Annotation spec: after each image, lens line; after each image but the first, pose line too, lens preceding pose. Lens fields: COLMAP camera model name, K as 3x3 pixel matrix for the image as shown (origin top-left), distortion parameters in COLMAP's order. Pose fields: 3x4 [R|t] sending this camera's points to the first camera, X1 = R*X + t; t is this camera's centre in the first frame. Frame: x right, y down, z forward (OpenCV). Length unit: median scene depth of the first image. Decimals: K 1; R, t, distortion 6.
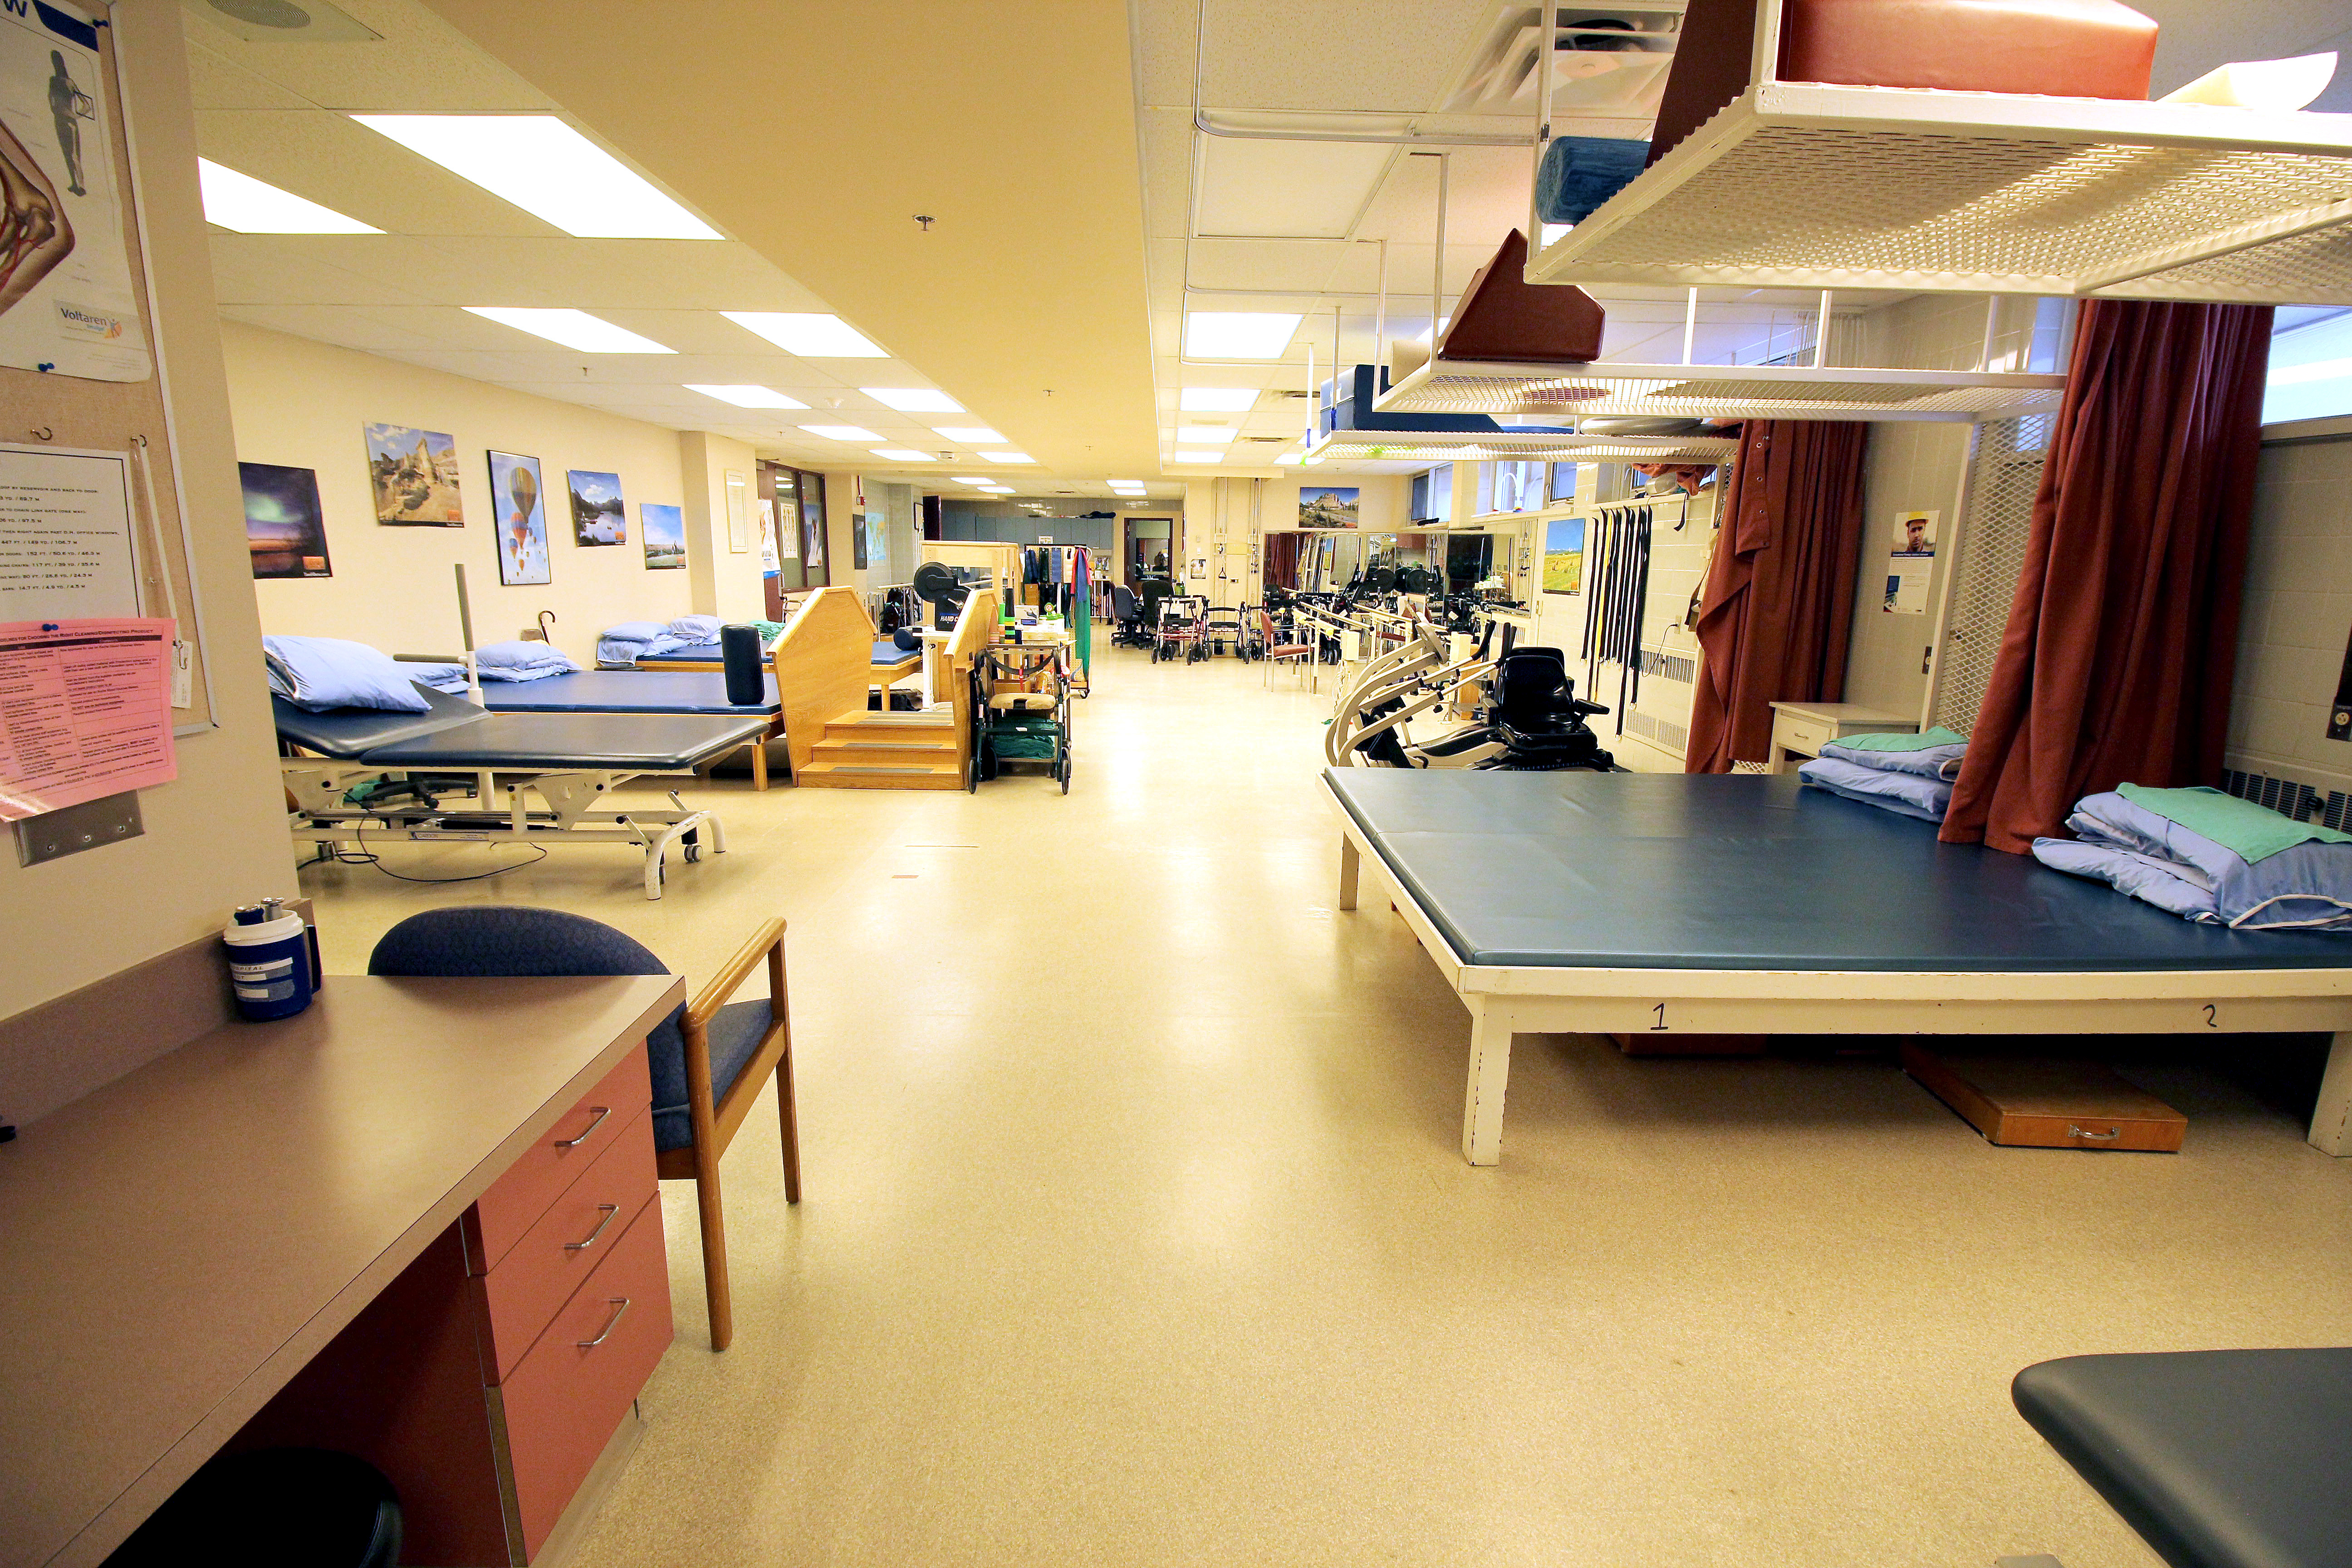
lens RADIAL K [[1088.8, 0, 1189.8], [0, 1088.8, 786.7], [0, 0, 1]] dist [-0.000594, -0.012248]
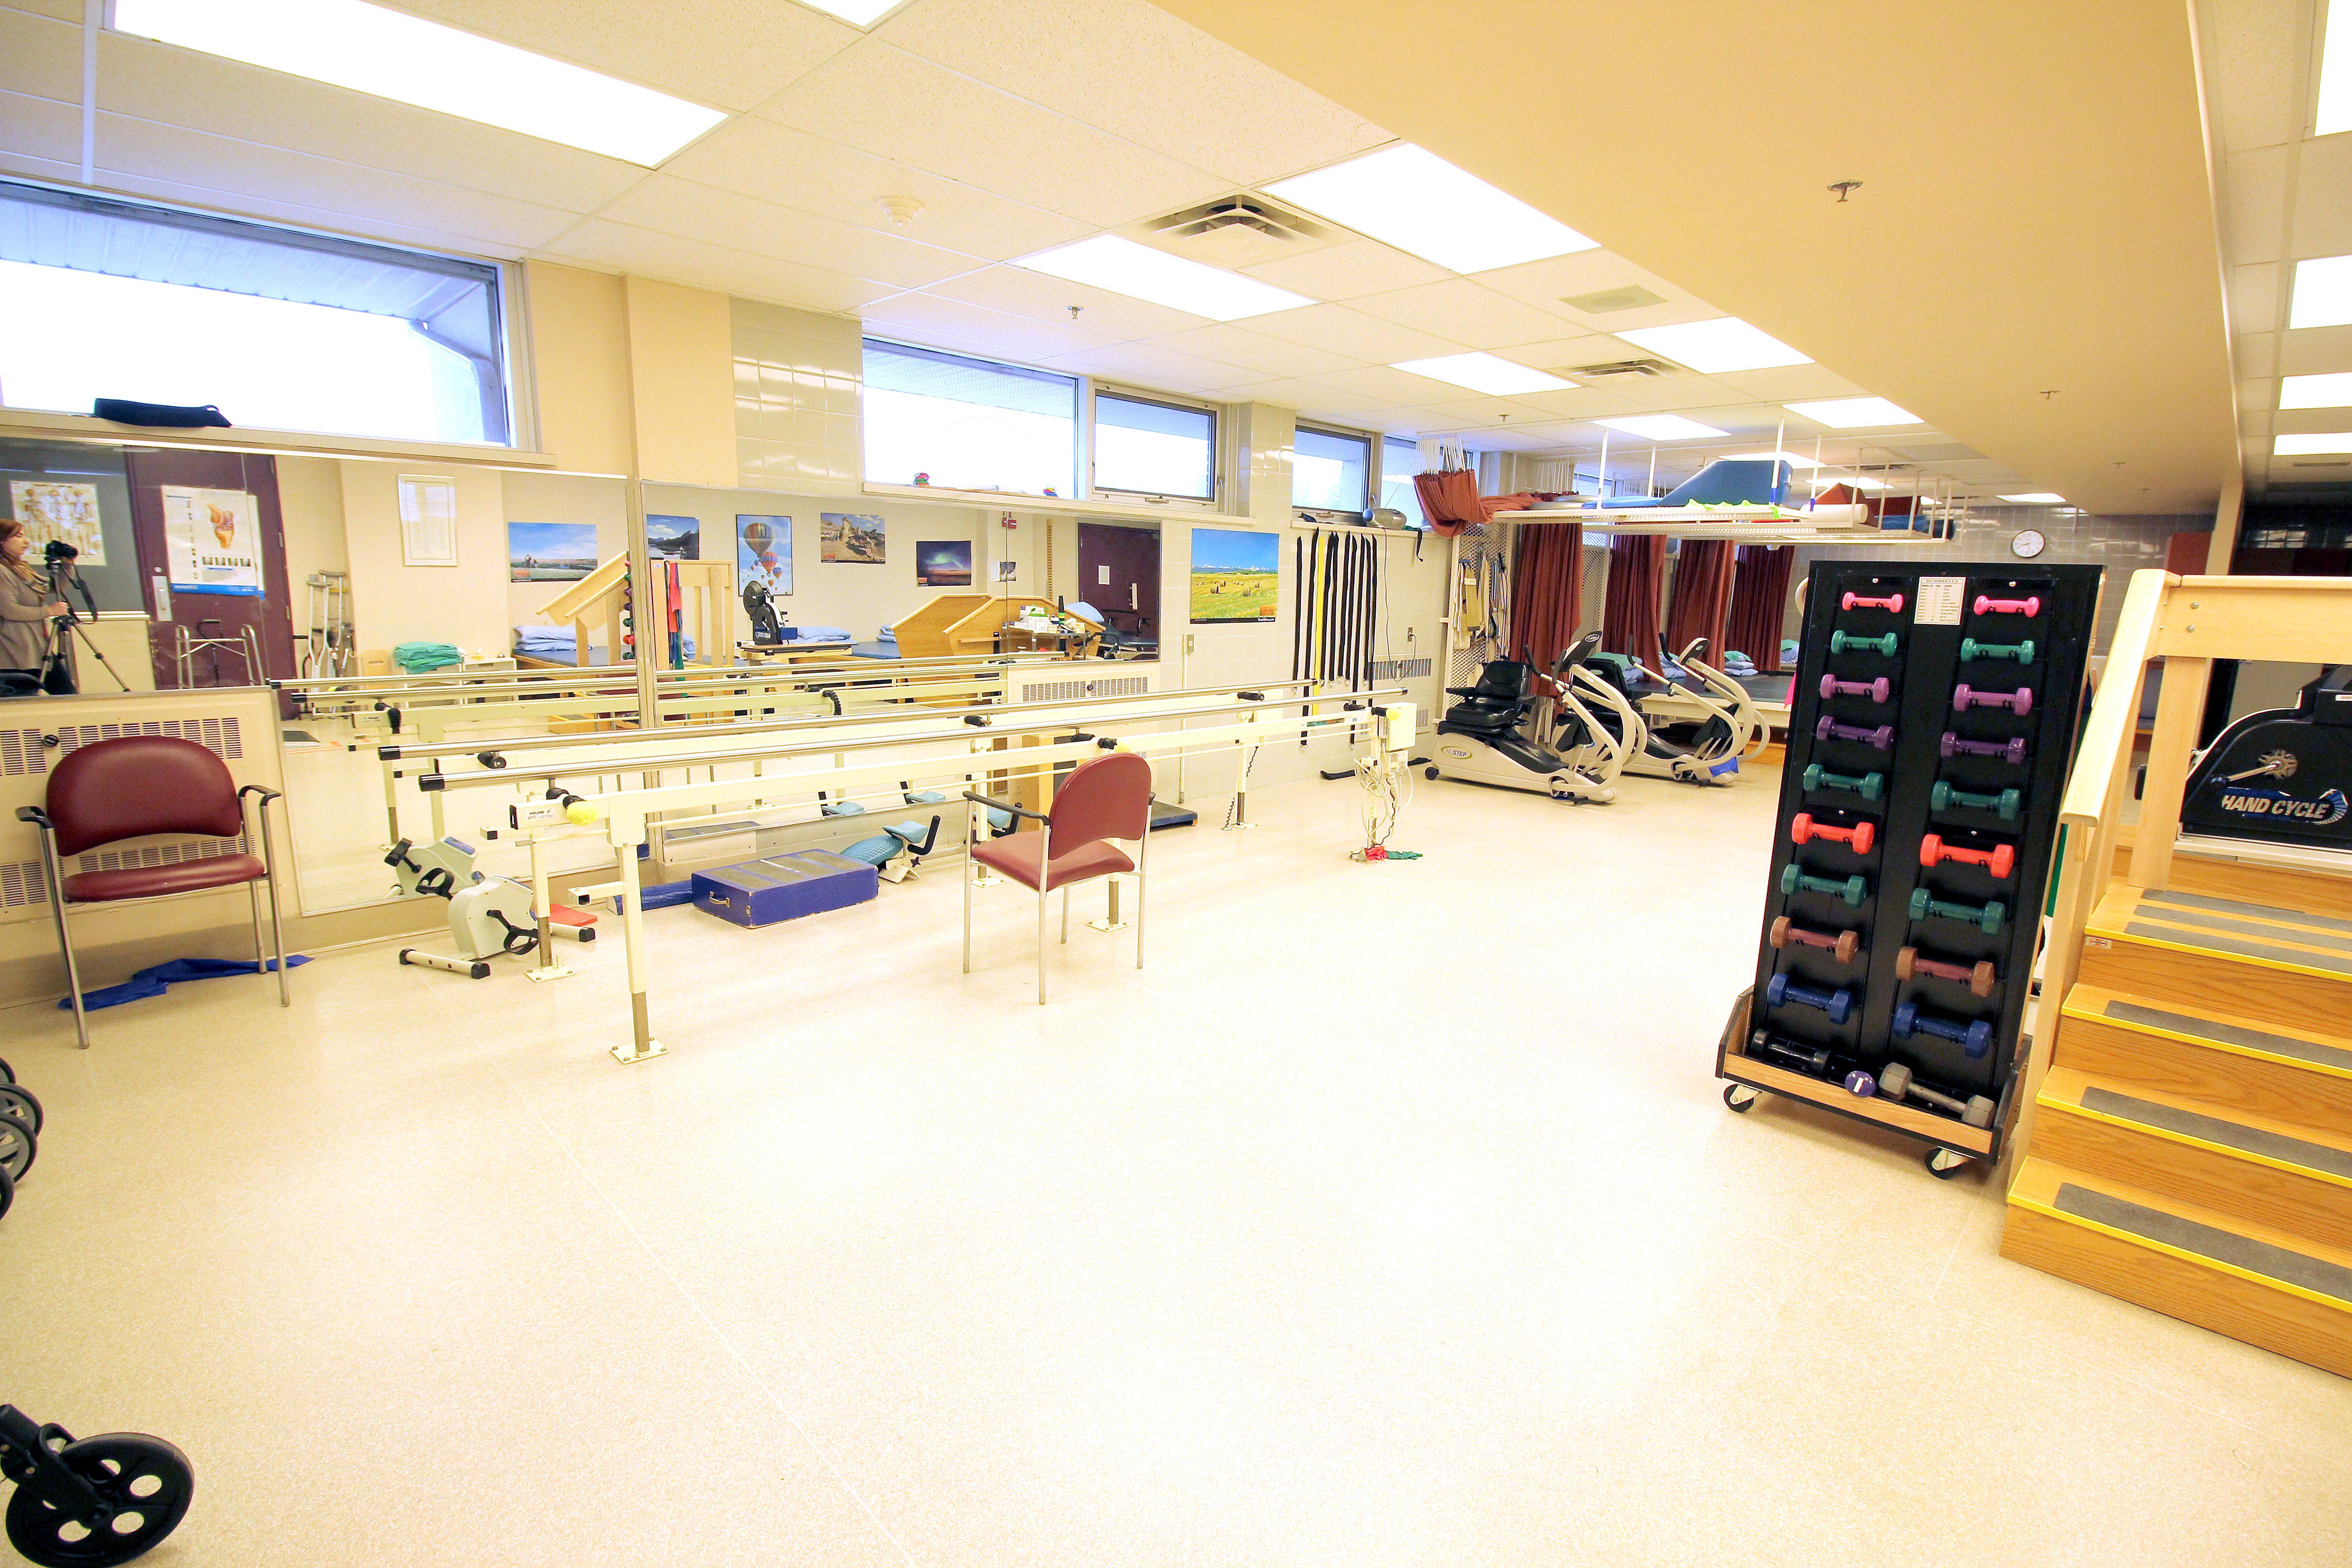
lens RADIAL K [[1088.8, 0, 1193.5], [0, 1088.8, 783.8], [0, 0, 1]] dist [-0.000594, -0.012248]
pose [[-0.699592, -0.162590, 0.695798, -0.300034], [0.113742, 0.936012, 0.333084, -0.454362], [-0.705432, 0.312164, -0.636333, 2.117557]]
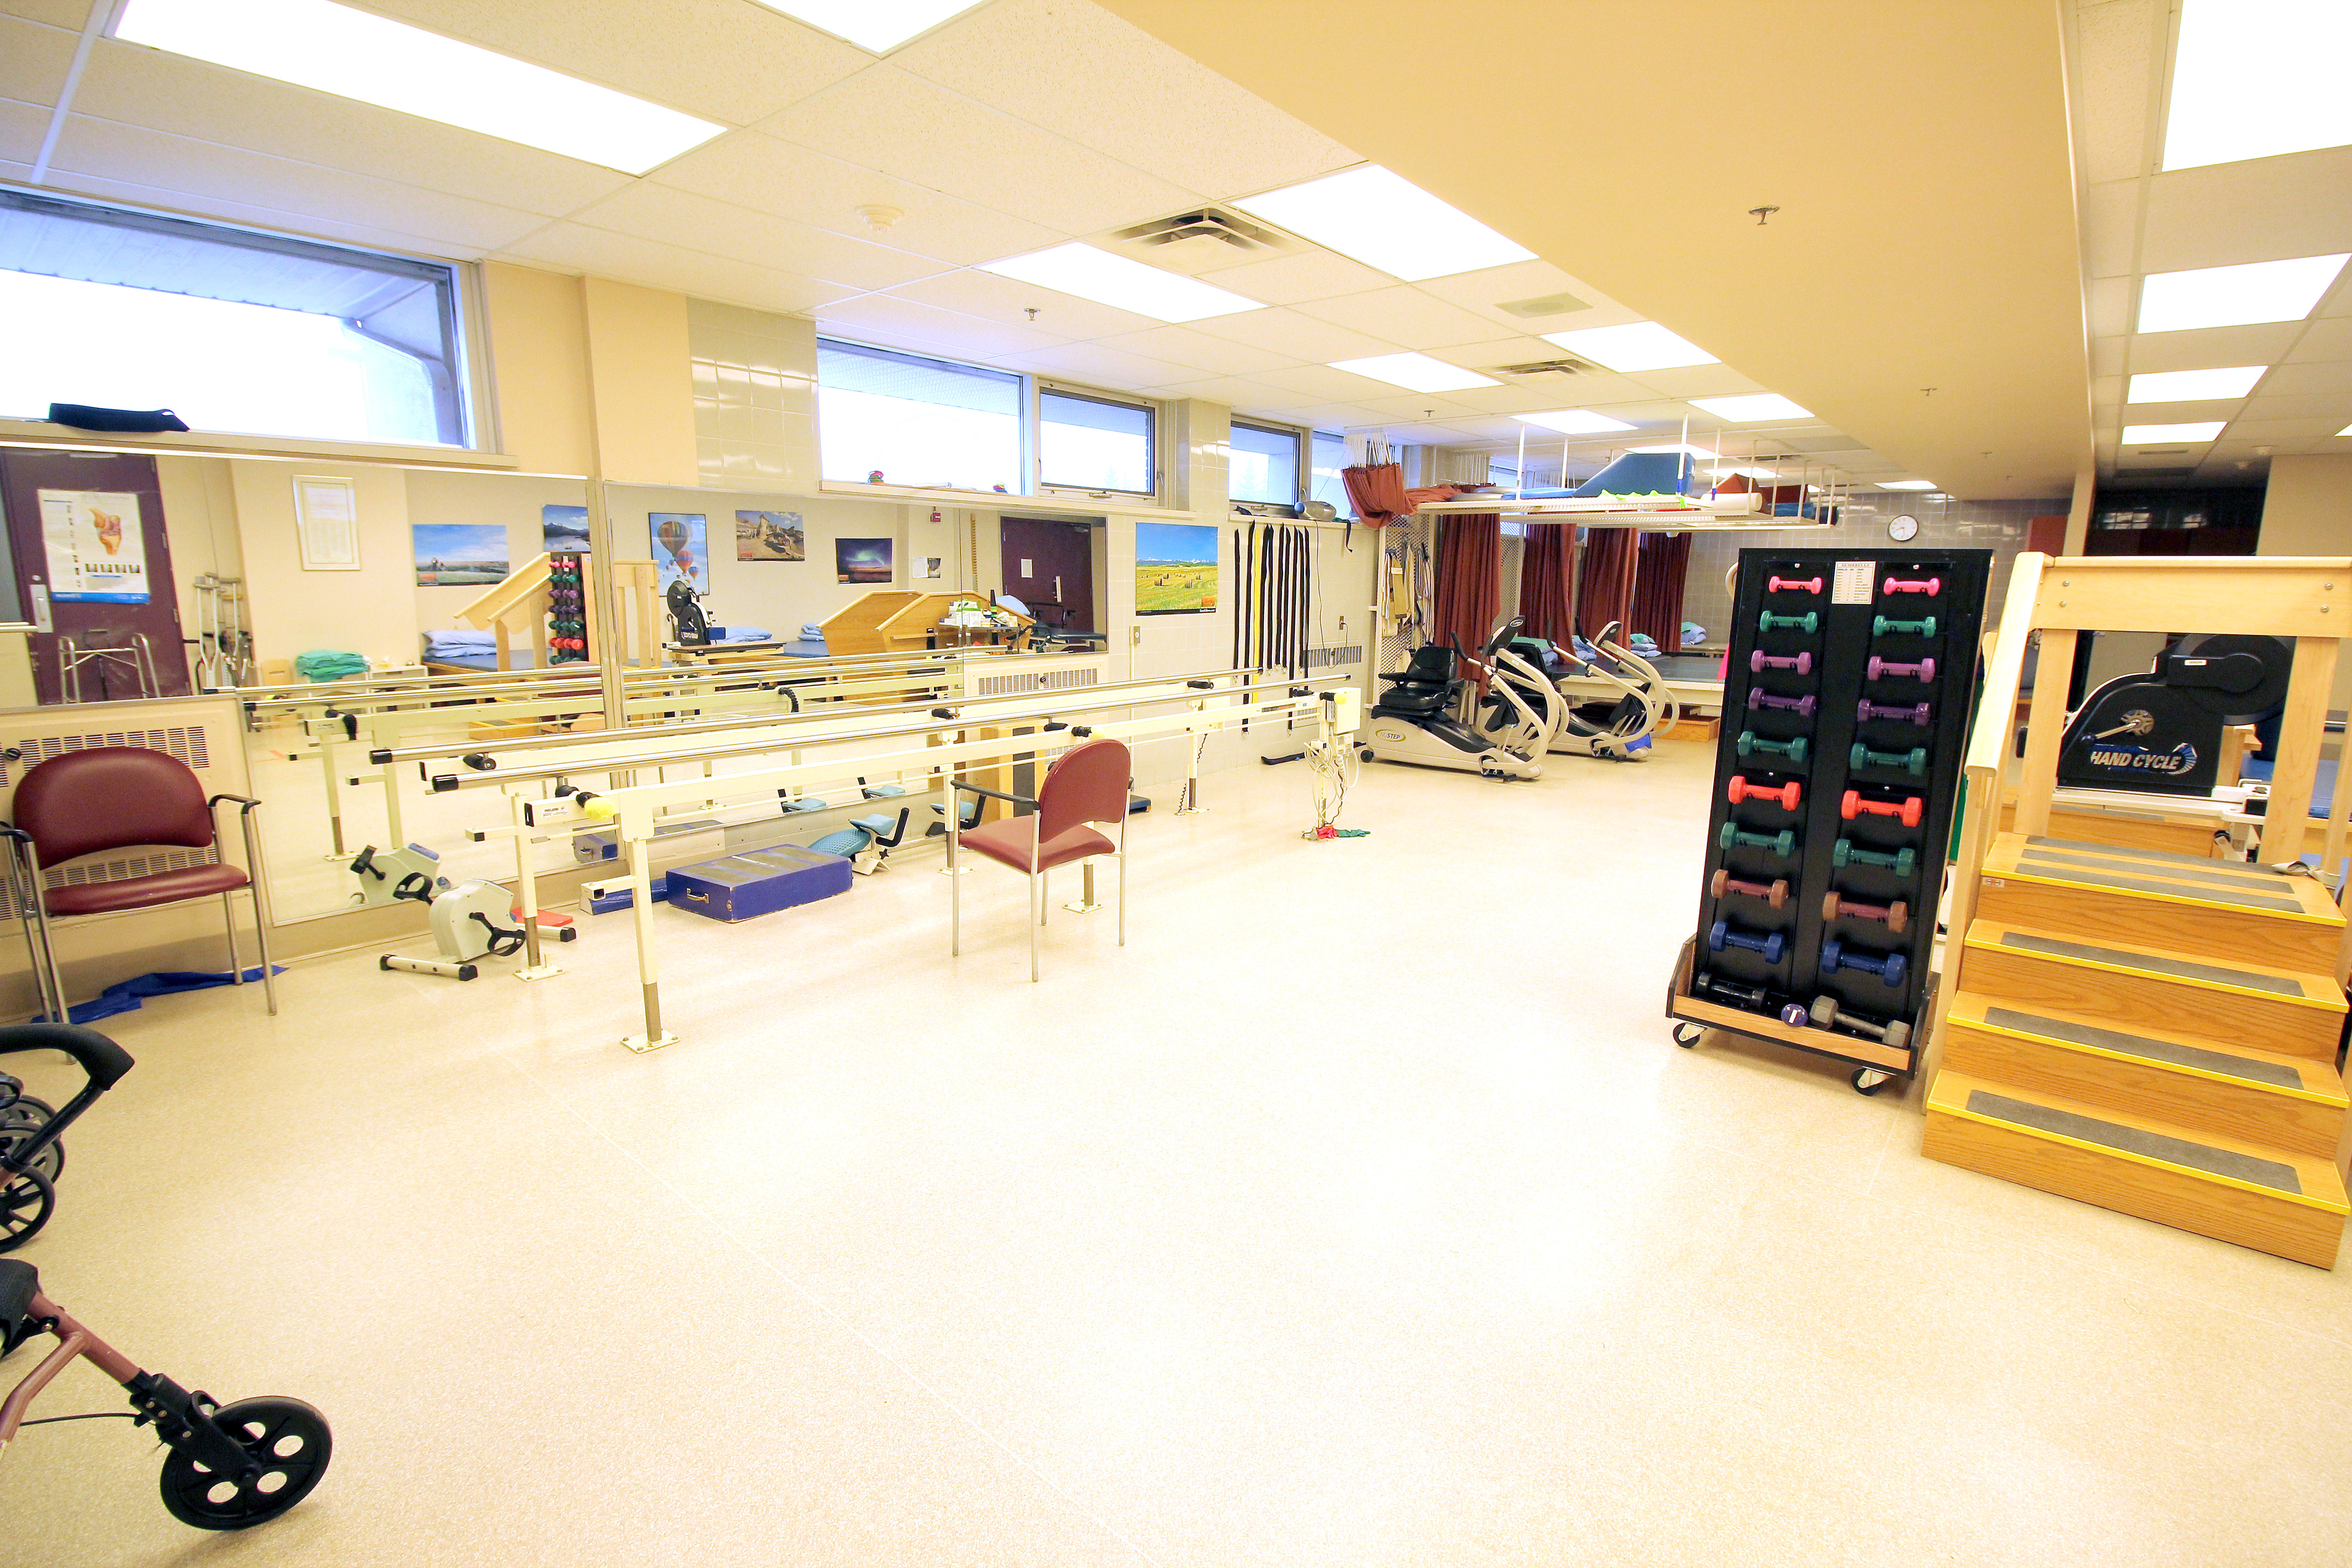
lens RADIAL K [[1088.8, 0, 1190.7], [0, 1088.8, 785.8], [0, 0, 1]] dist [-0.000594, -0.012248]
pose [[-0.755202, -0.147857, 0.638599, -0.295631], [0.113740, 0.929891, 0.349808, -0.463709], [-0.645549, 0.336810, -0.685438, 2.163406]]
